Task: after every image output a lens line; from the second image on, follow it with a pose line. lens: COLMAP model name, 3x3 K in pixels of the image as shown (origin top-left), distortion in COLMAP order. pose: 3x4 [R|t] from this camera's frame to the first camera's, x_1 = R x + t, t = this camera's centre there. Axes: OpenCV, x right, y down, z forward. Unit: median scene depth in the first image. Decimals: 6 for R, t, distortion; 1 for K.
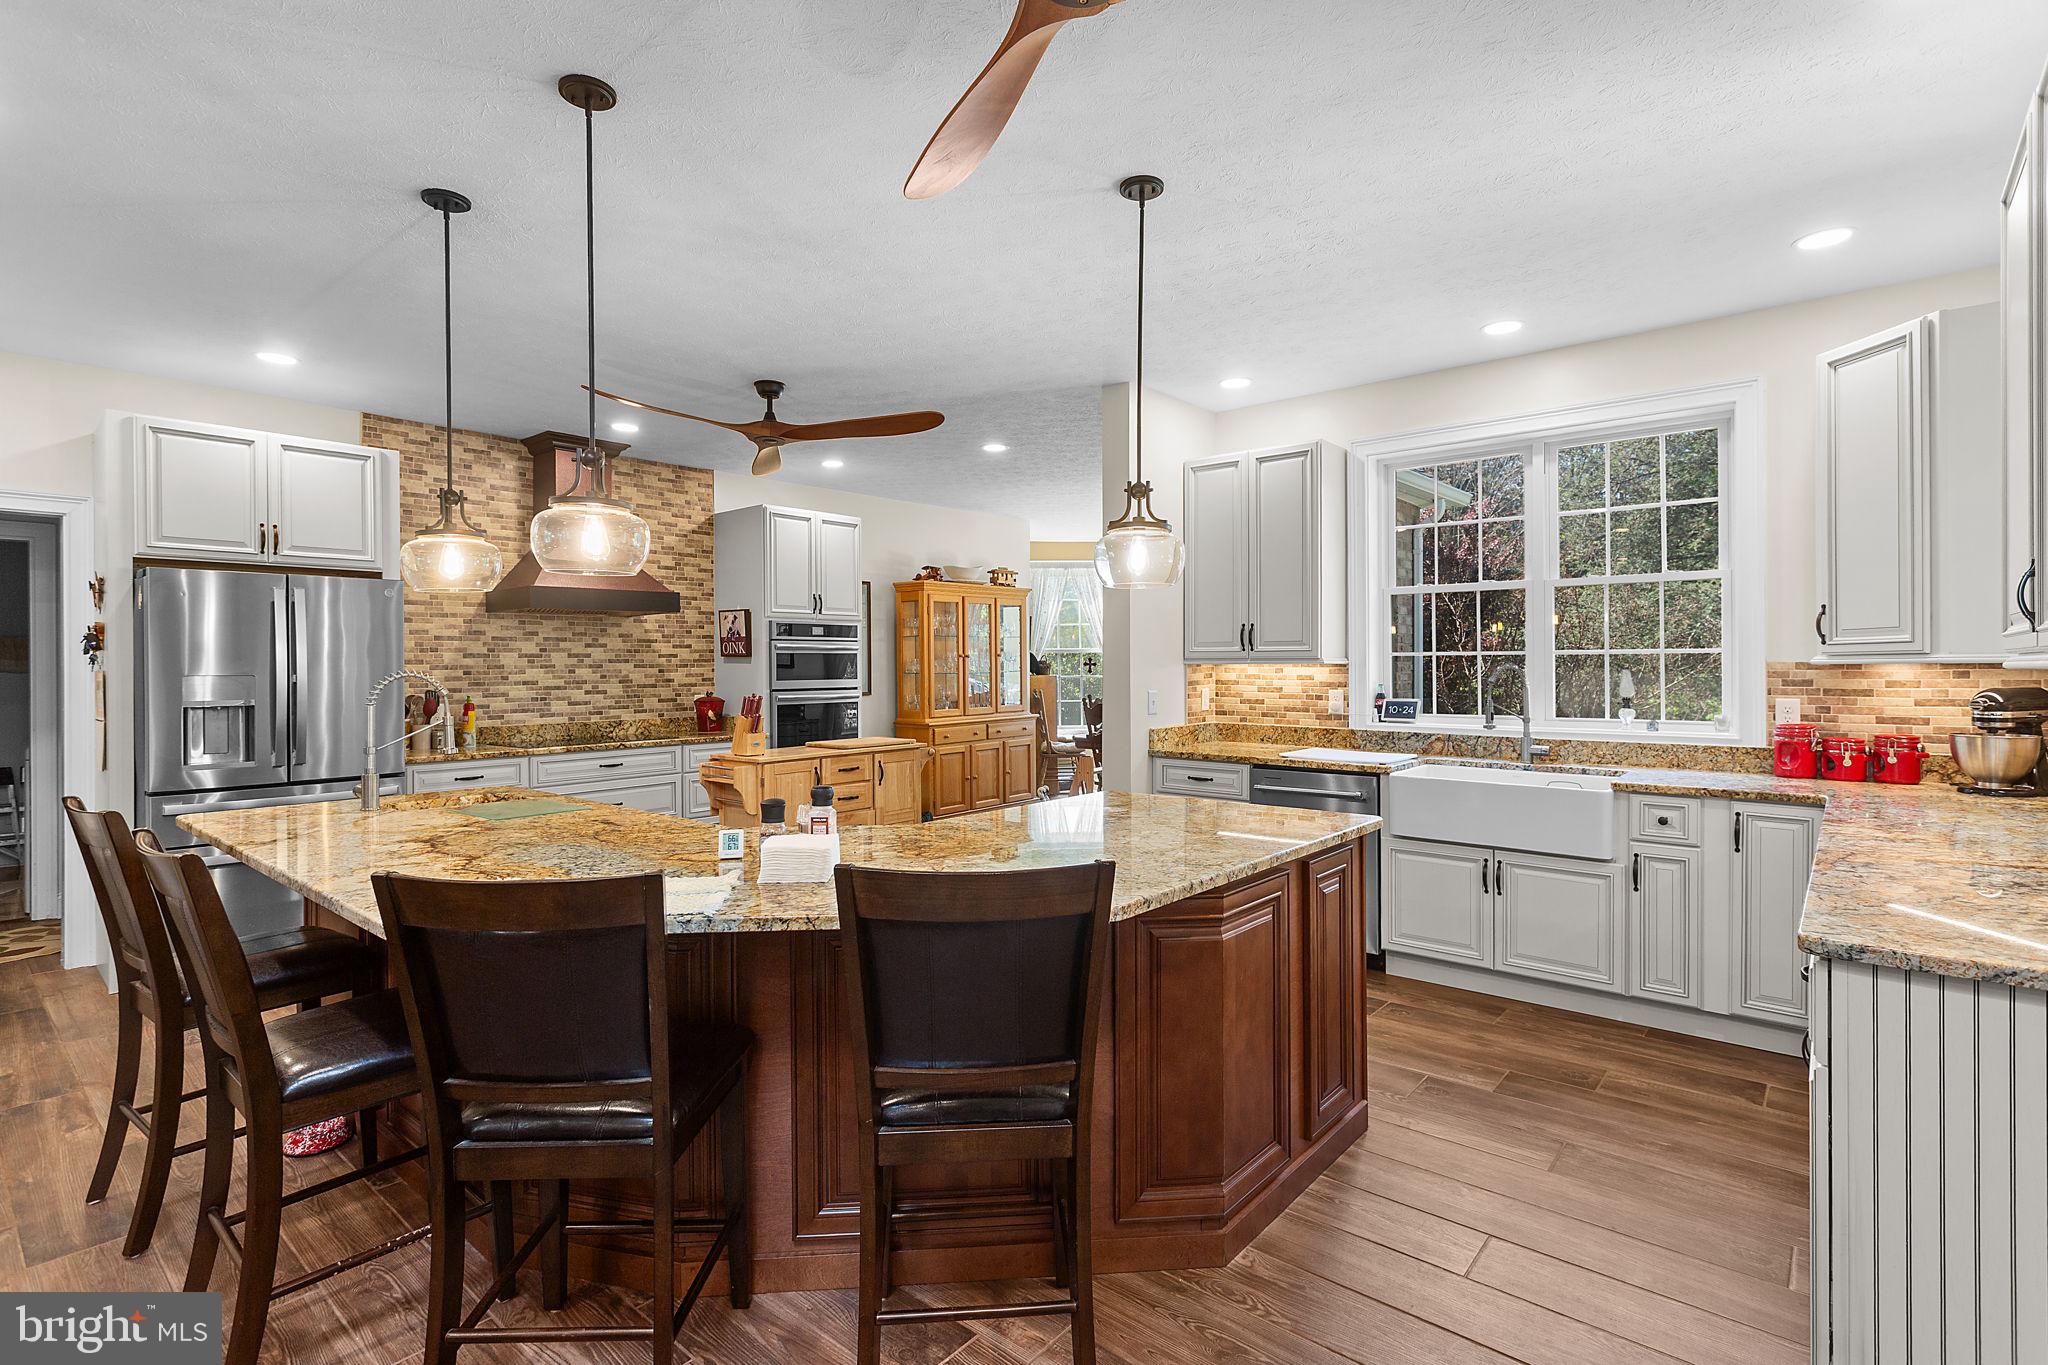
lens RADIAL K [[969.9, 0, 1034.7], [0, 969.9, 665.3], [0, 0, 1]] dist [-0.000506, 0.000528]
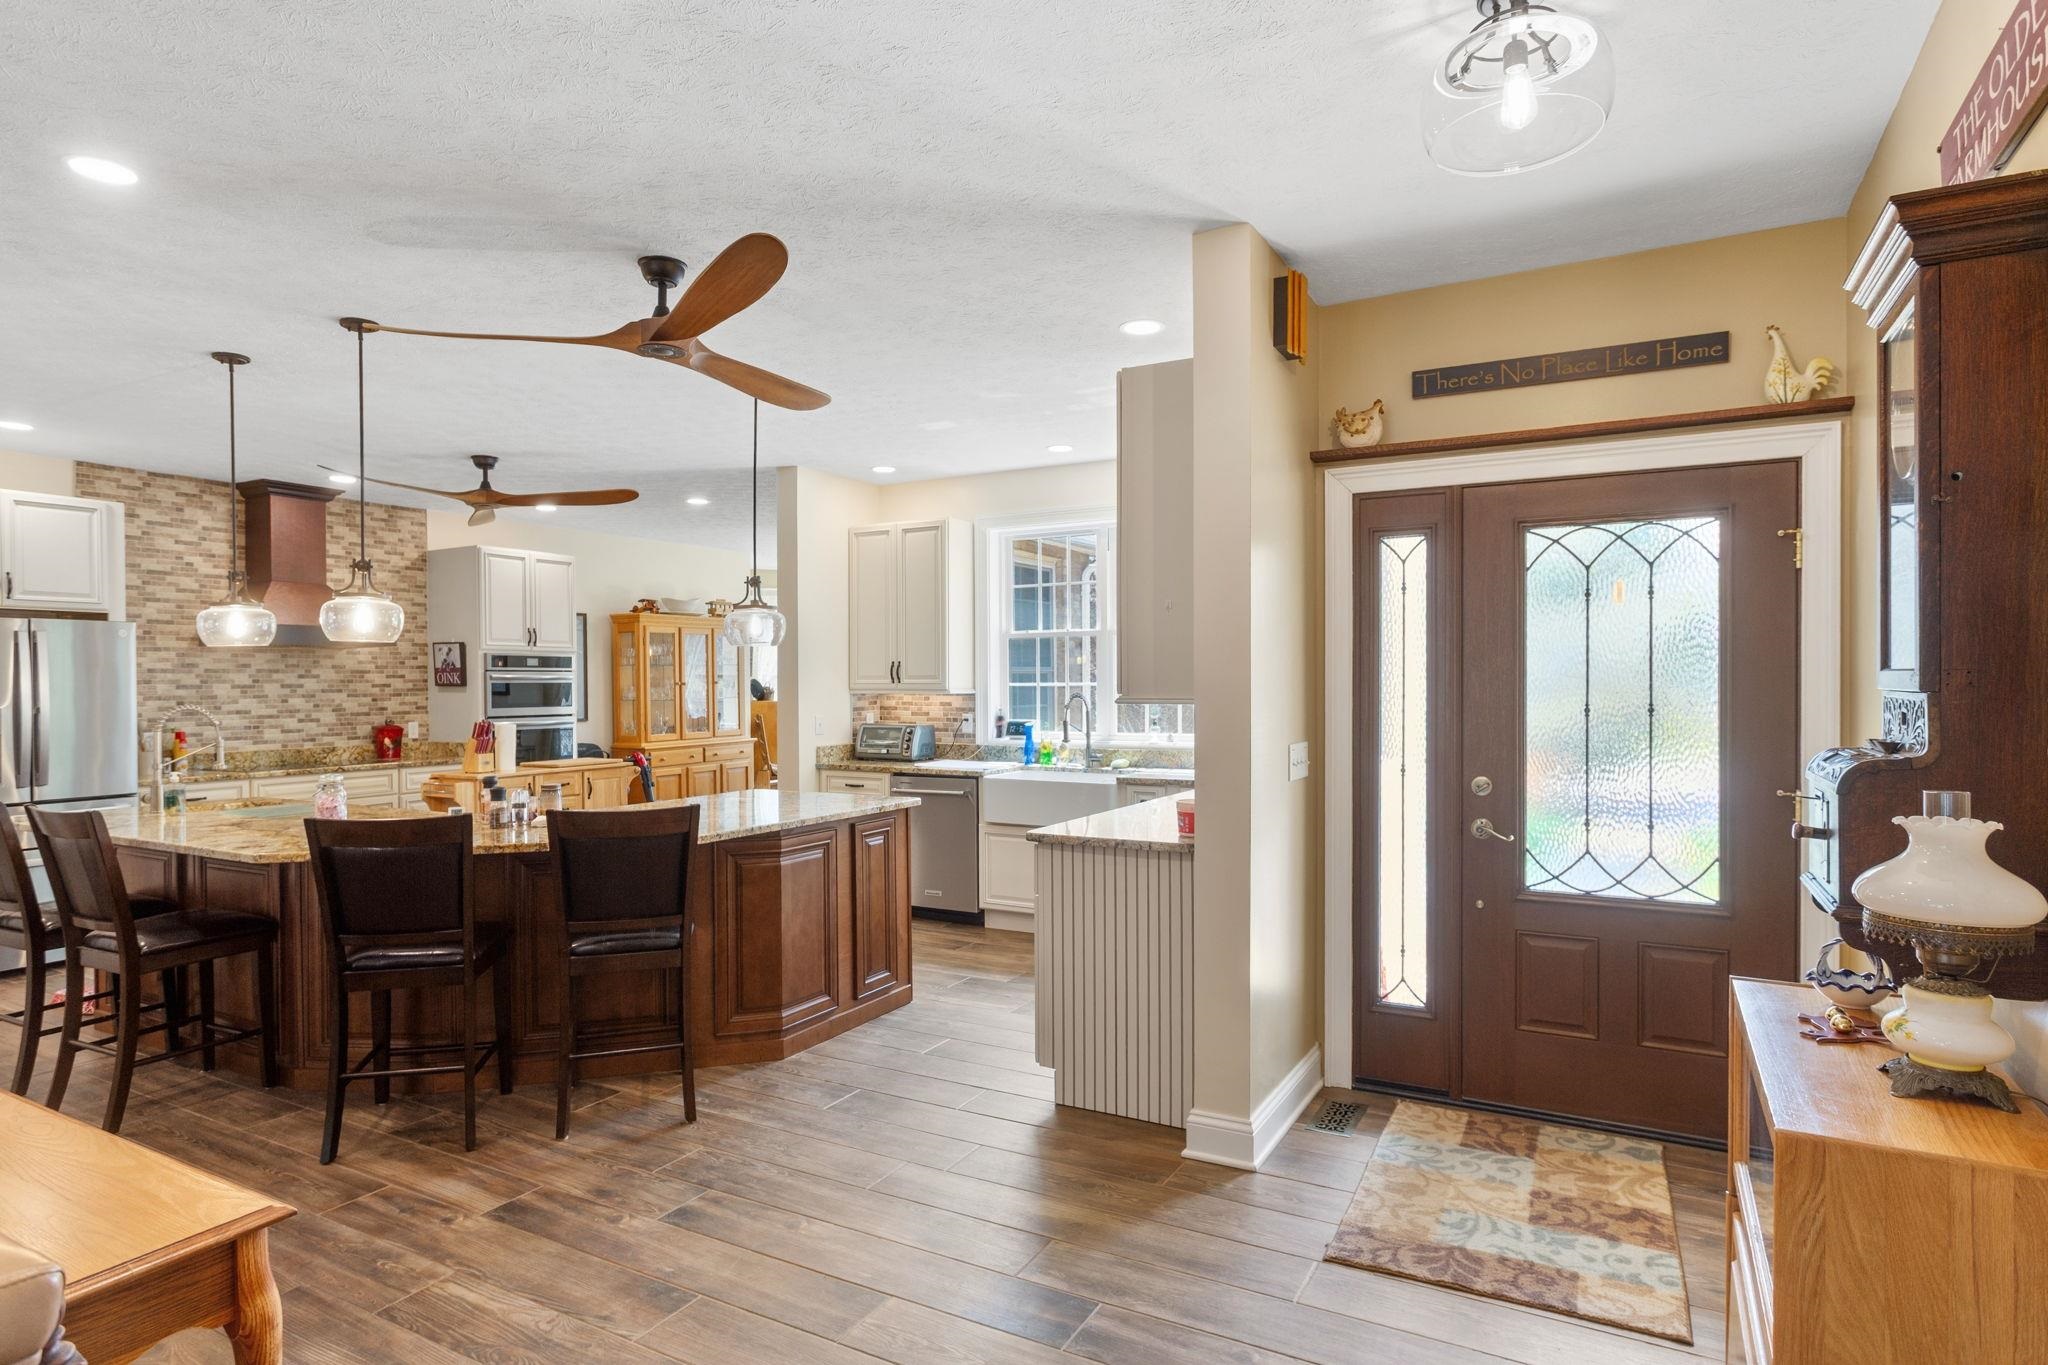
lens RADIAL K [[1106.9, 0, 1020.5], [0, 1106.9, 691.7], [0, 0, 1]] dist [0.003271, 0.000281]
pose [[0.982456, -0.002969, 0.186472, 0.101773], [0.001901, 0.999981, 0.005908, -0.011156], [-0.186486, -0.005450, 0.982443, -0.397561]]
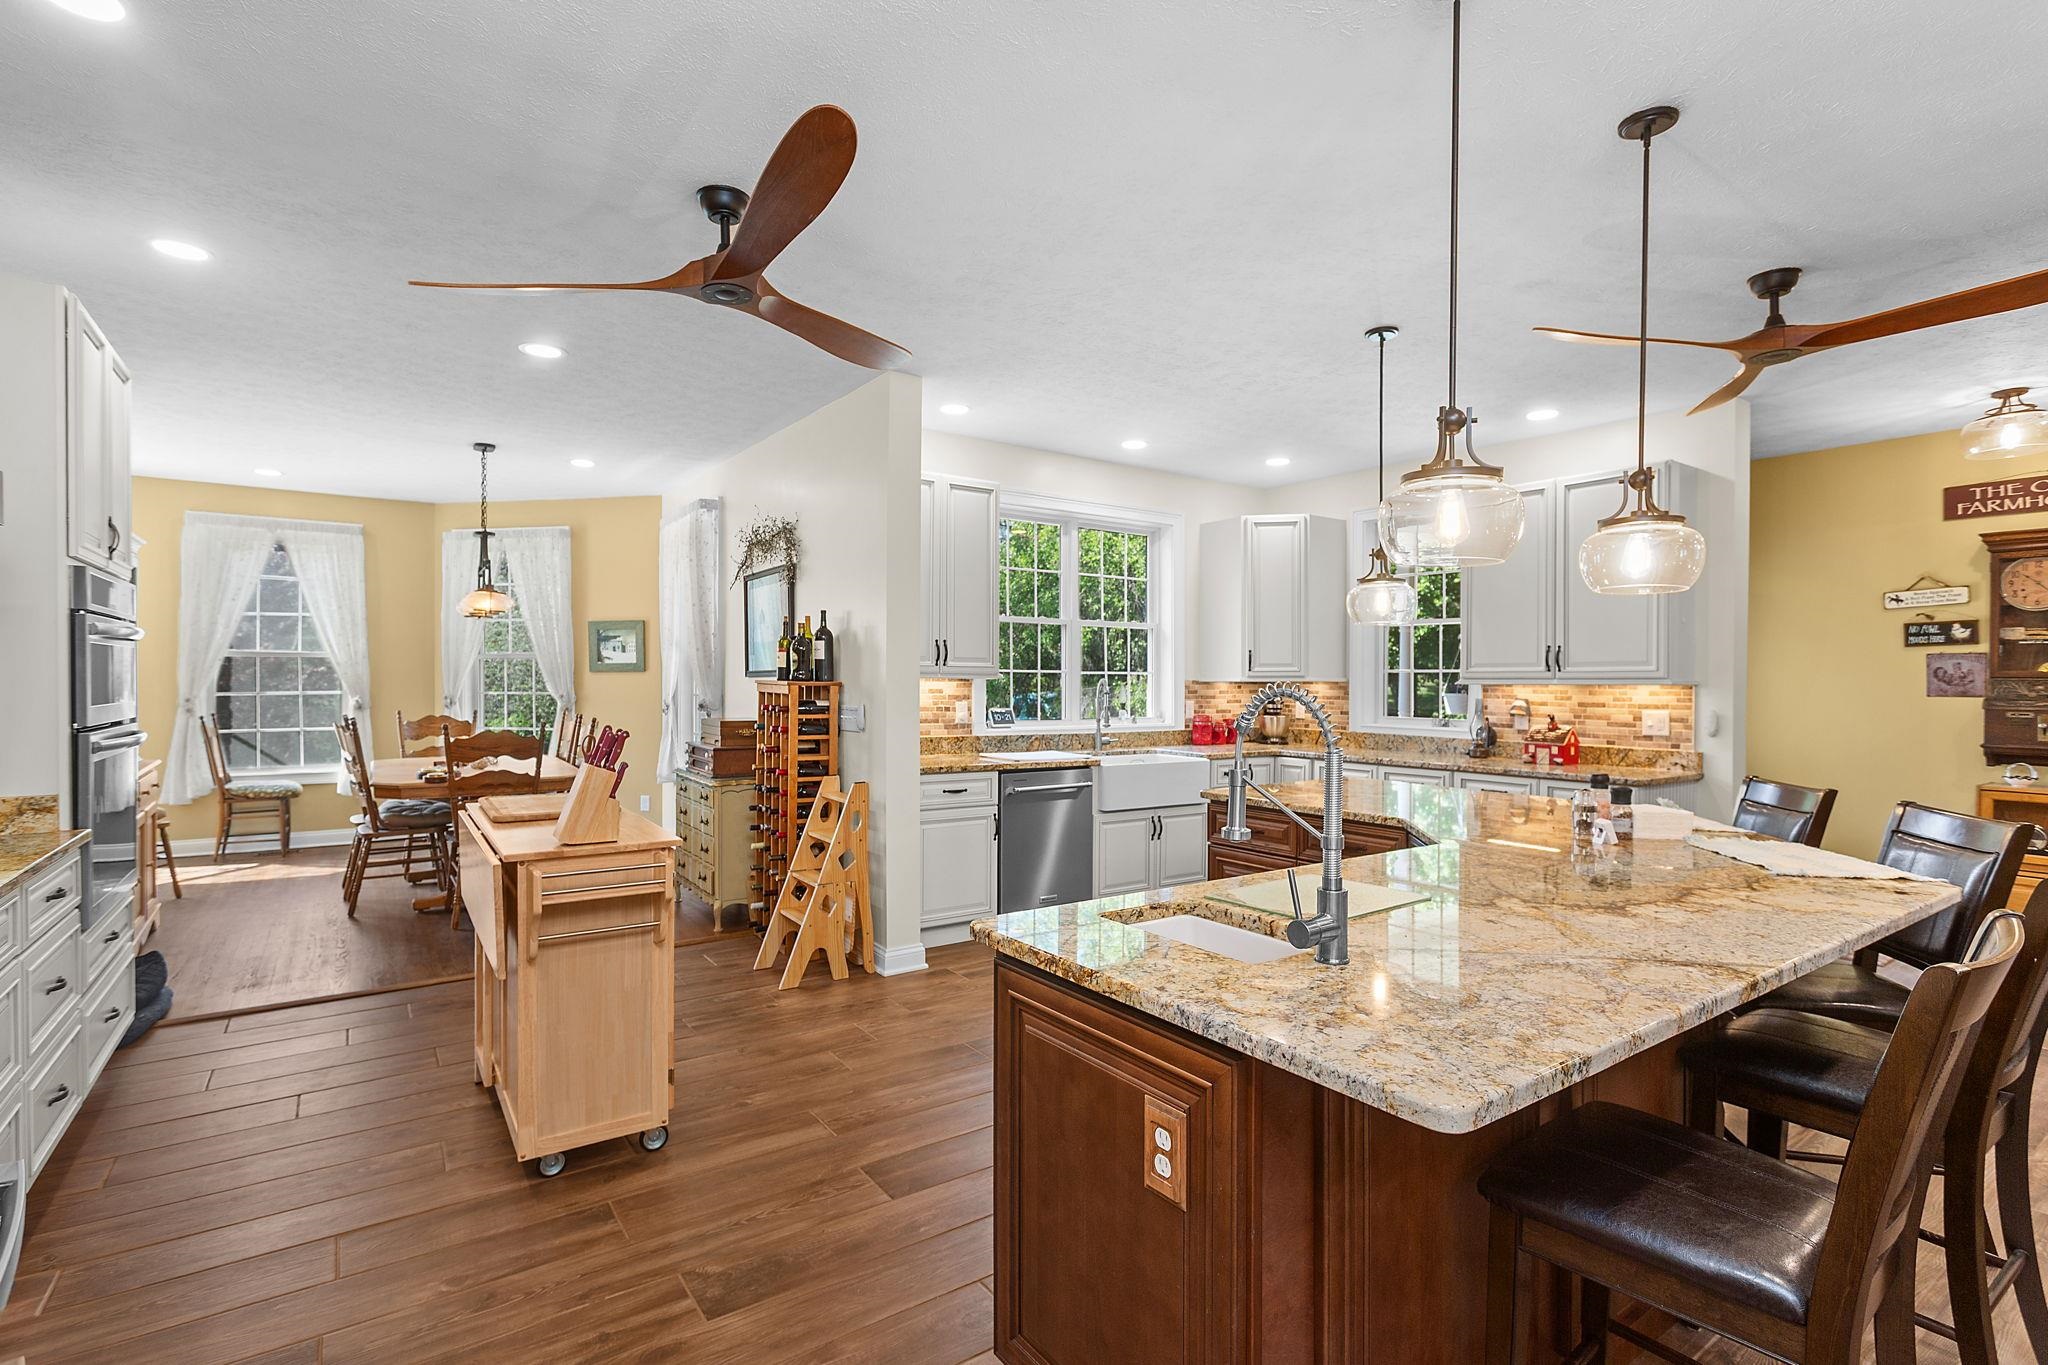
lens RADIAL K [[969.9, 0, 1026.2], [0, 969.9, 687.5], [0, 0, 1]] dist [-0.000506, 0.000528]
pose [[0.261055, -0.001292, 0.965323, -0.705248], [-0.006920, 0.999971, 0.003210, 0.003830], [-0.965299, -0.007518, 0.261039, 0.584924]]
